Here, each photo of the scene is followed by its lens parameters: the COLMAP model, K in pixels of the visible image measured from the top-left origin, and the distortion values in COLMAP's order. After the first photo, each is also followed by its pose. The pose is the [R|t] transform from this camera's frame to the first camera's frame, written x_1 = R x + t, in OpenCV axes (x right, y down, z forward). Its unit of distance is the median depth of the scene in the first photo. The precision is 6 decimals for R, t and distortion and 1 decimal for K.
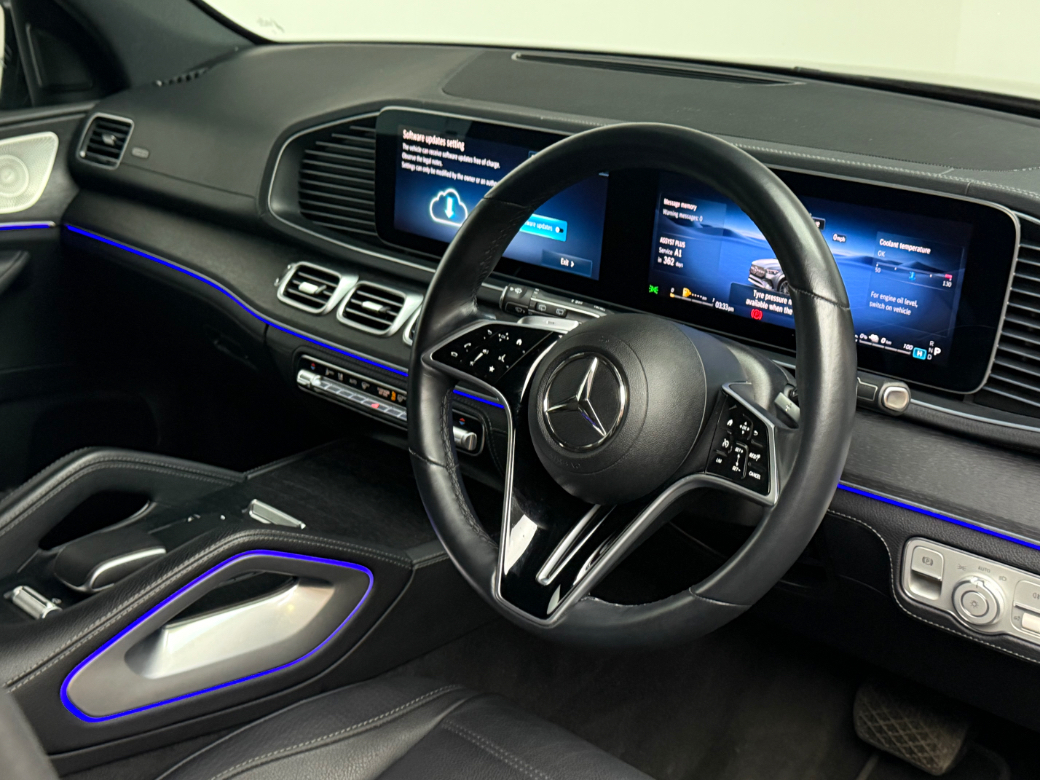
lens RADIAL K [[1318.4, 0, 524.4], [0, 1318.4, 394.8], [0, 0, 1]] dist [0.088086, 0.000000]
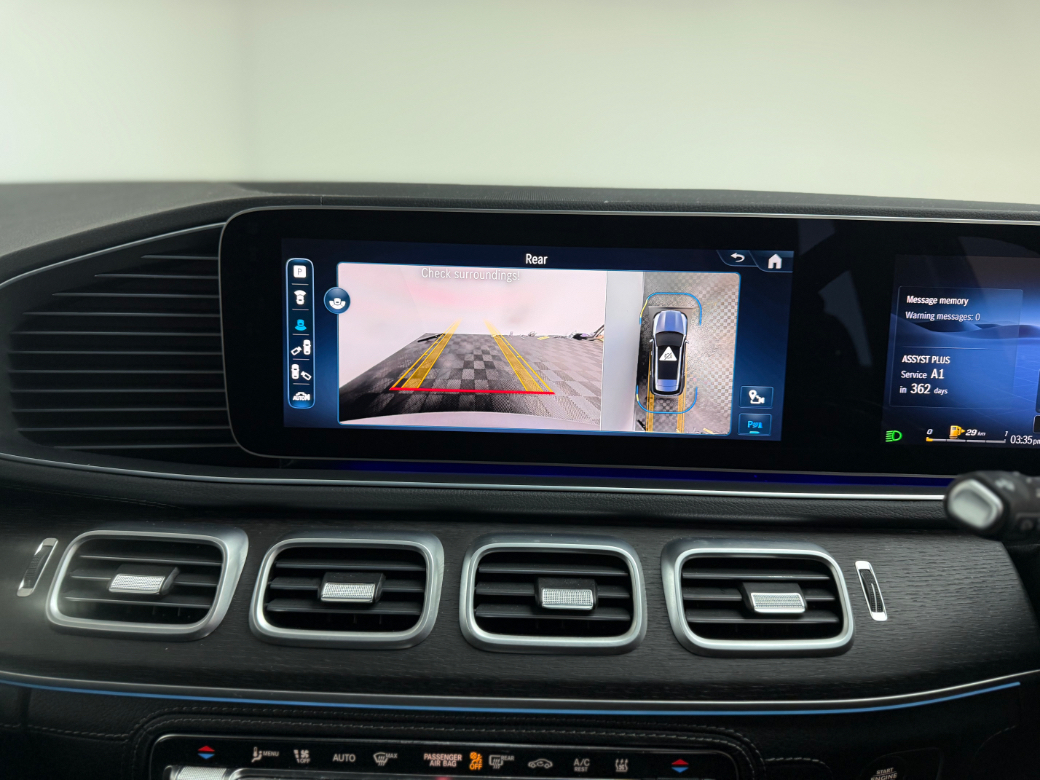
lens RADIAL K [[740.4, 0, 522.7], [0, 740.4, 385.5], [0, 0, 1]] dist [0.011153, -0.007946]
pose [[0.734522, -0.132653, 0.665493, -0.259070], [0.221056, 0.973987, -0.049840, -0.119742], [-0.641569, 0.183720, 0.744739, 0.798373]]
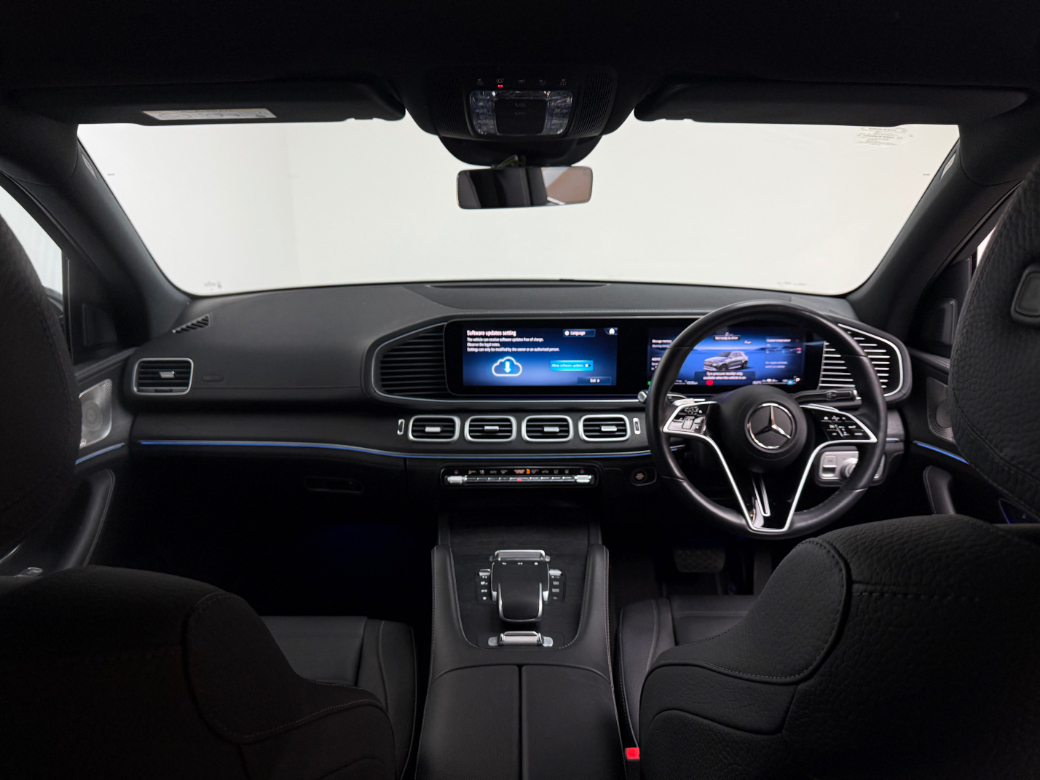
lens RADIAL K [[740.4, 0, 488.3], [0, 740.4, 383.5], [0, 0, 1]] dist [0.011153, -0.007946]
pose [[0.745928, -0.189027, 0.638639, -0.802628], [0.249685, 0.968314, -0.005025, -0.130658], [-0.617453, 0.163207, 0.769490, 0.240814]]
